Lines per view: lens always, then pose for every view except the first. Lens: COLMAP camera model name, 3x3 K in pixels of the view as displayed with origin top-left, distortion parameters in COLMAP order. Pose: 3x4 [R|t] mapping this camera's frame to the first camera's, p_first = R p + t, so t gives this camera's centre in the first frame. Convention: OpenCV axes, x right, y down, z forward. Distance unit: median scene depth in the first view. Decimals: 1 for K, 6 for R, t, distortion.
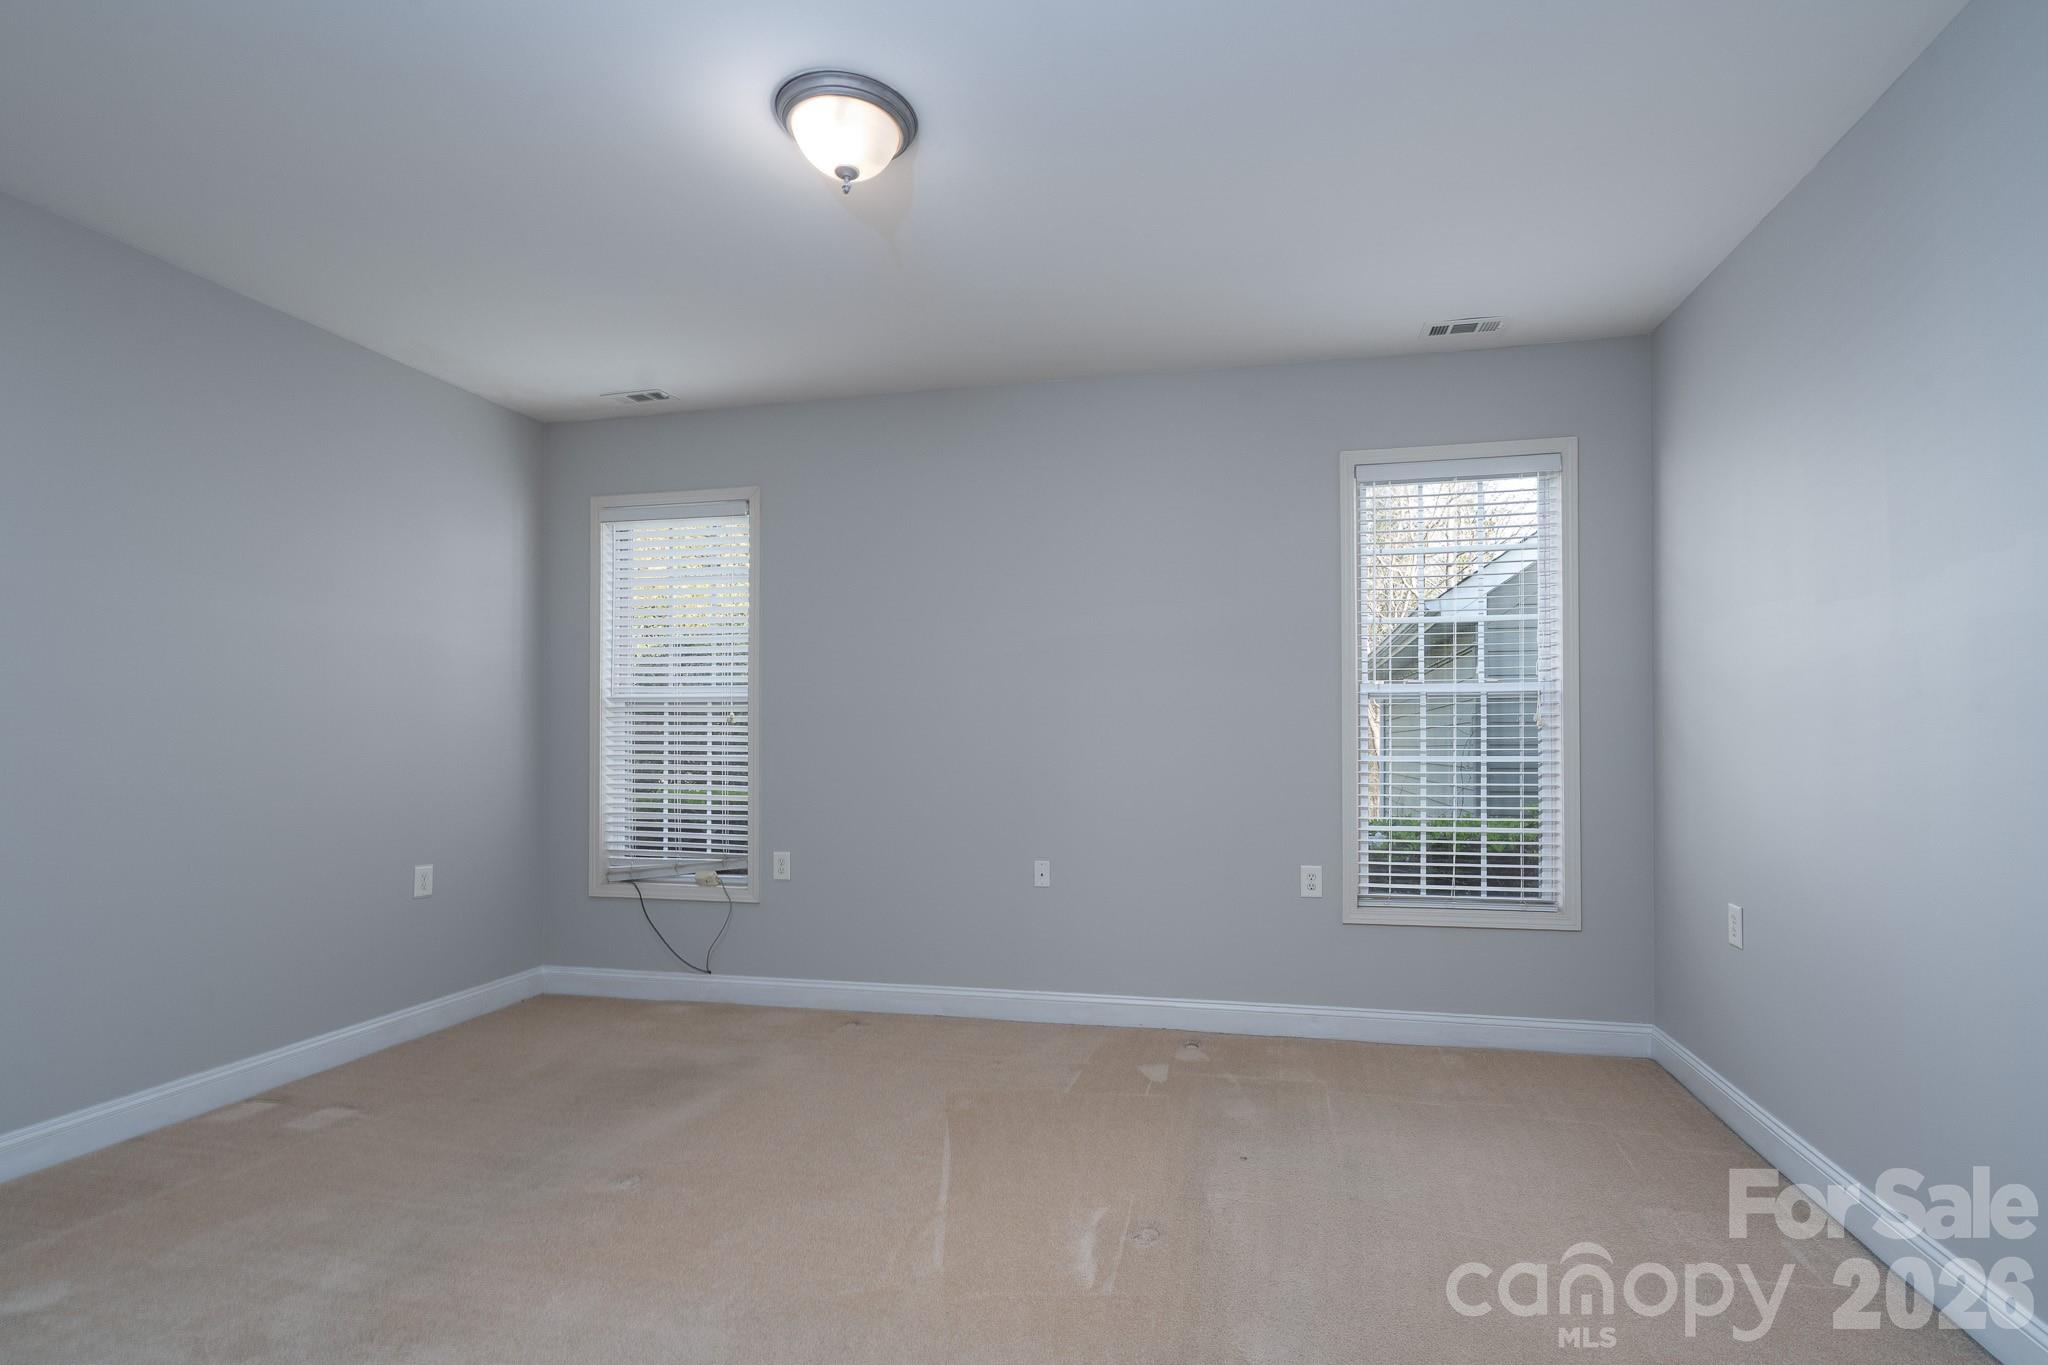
lens RADIAL K [[935.3, 0, 1042.1], [0, 935.3, 718.1], [0, 0, 1]] dist [-0.004034, 0.000465]
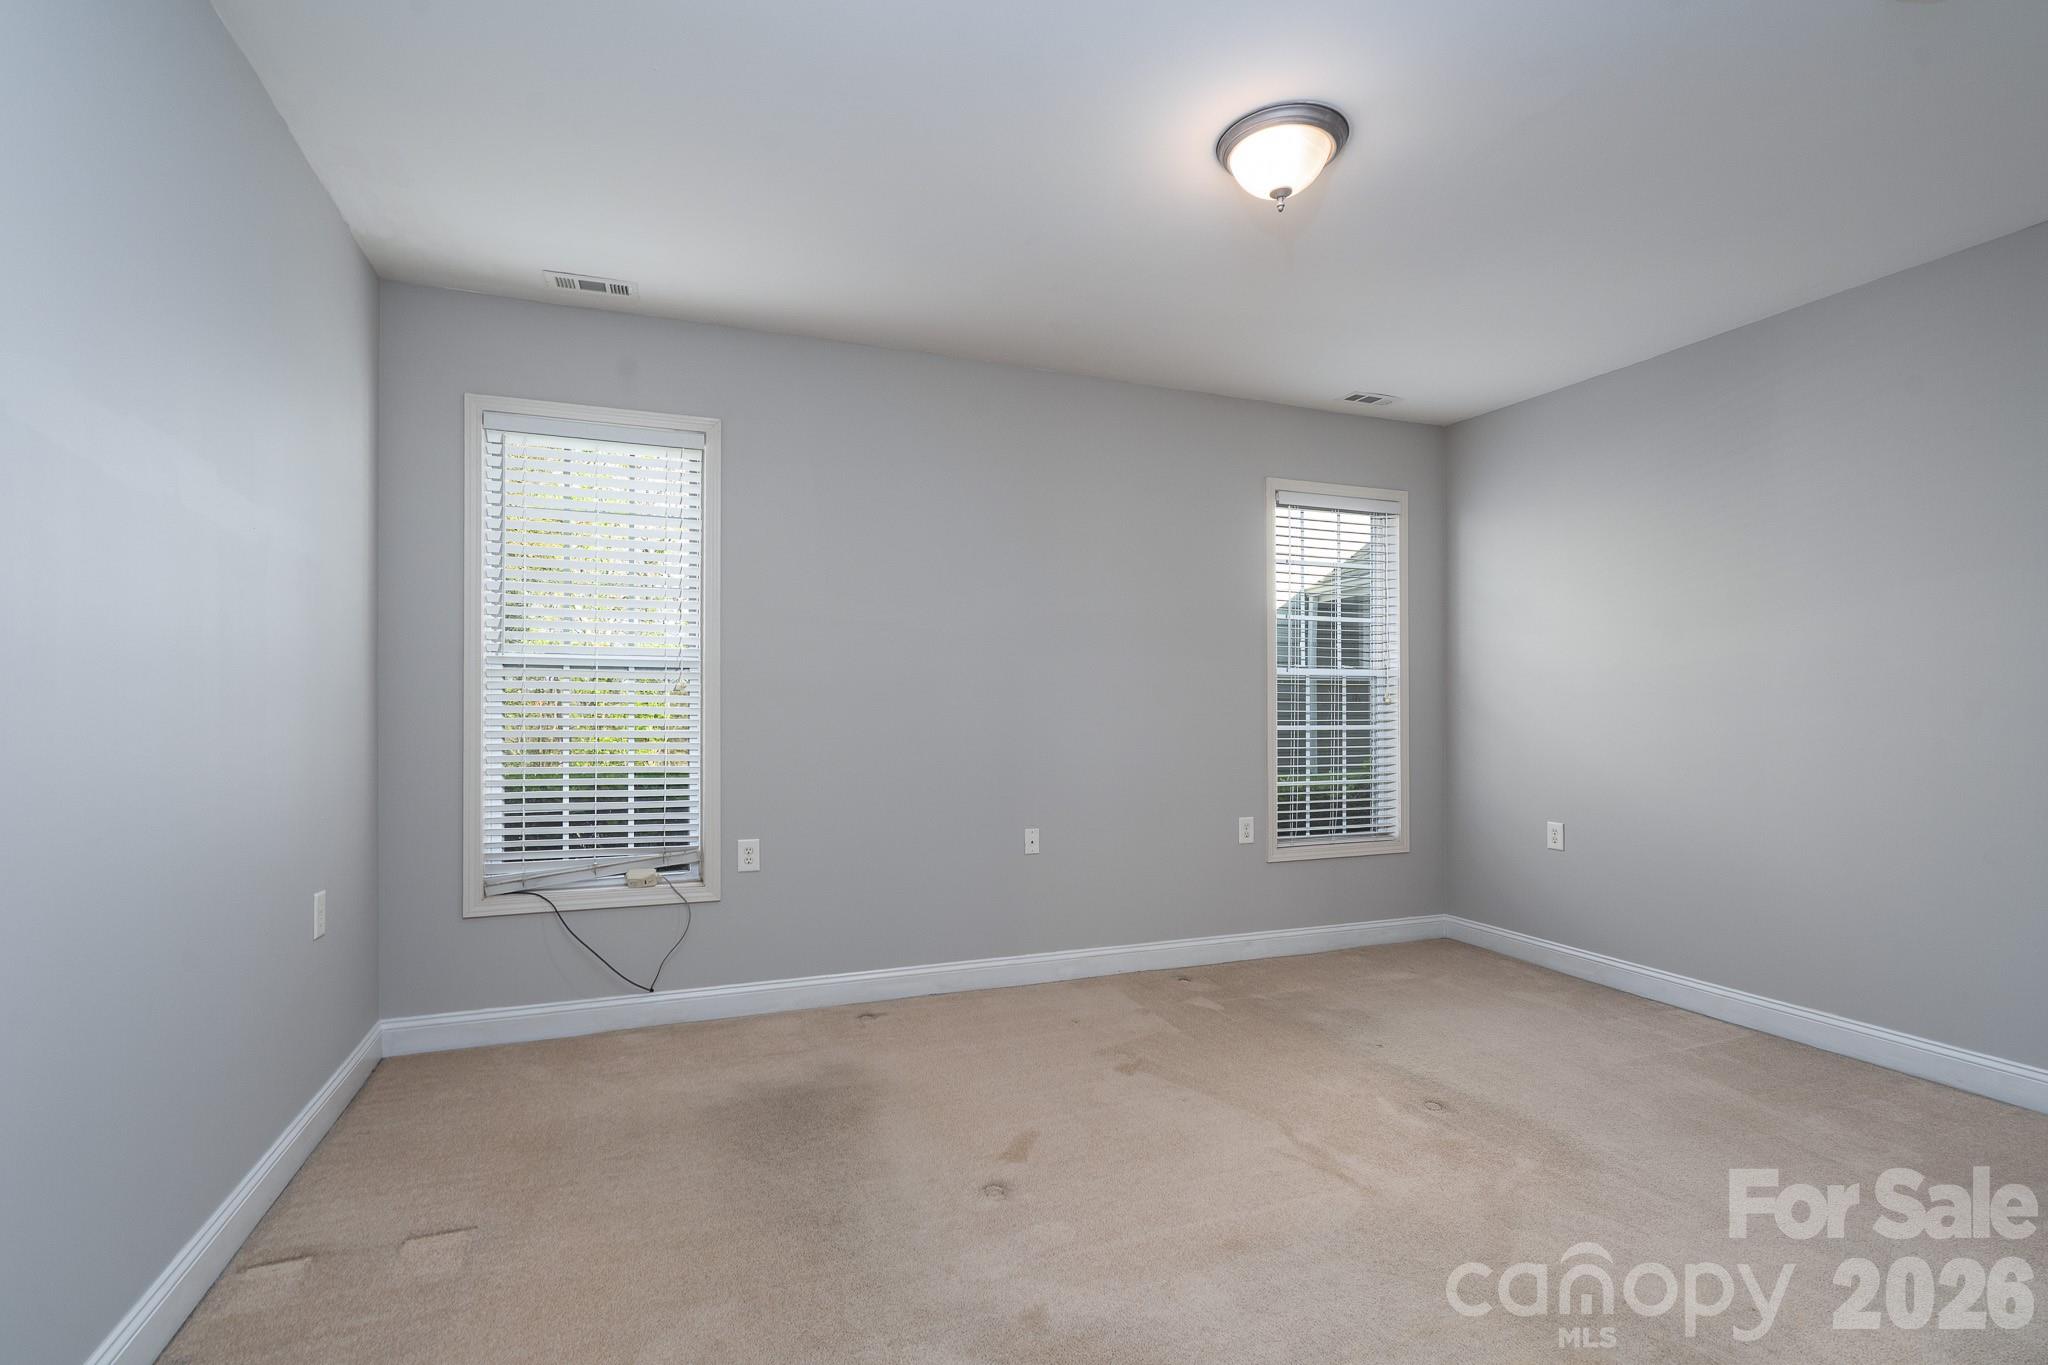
lens RADIAL K [[933.3, 0, 1027.6], [0, 933.3, 691.2], [0, 0, 1]] dist [-0.001232, 0.000319]
pose [[0.846306, 0.013476, 0.532527, -0.547824], [-0.013738, 0.999900, -0.003470, 0.003247], [-0.532521, -0.004379, 0.846406, 0.122687]]
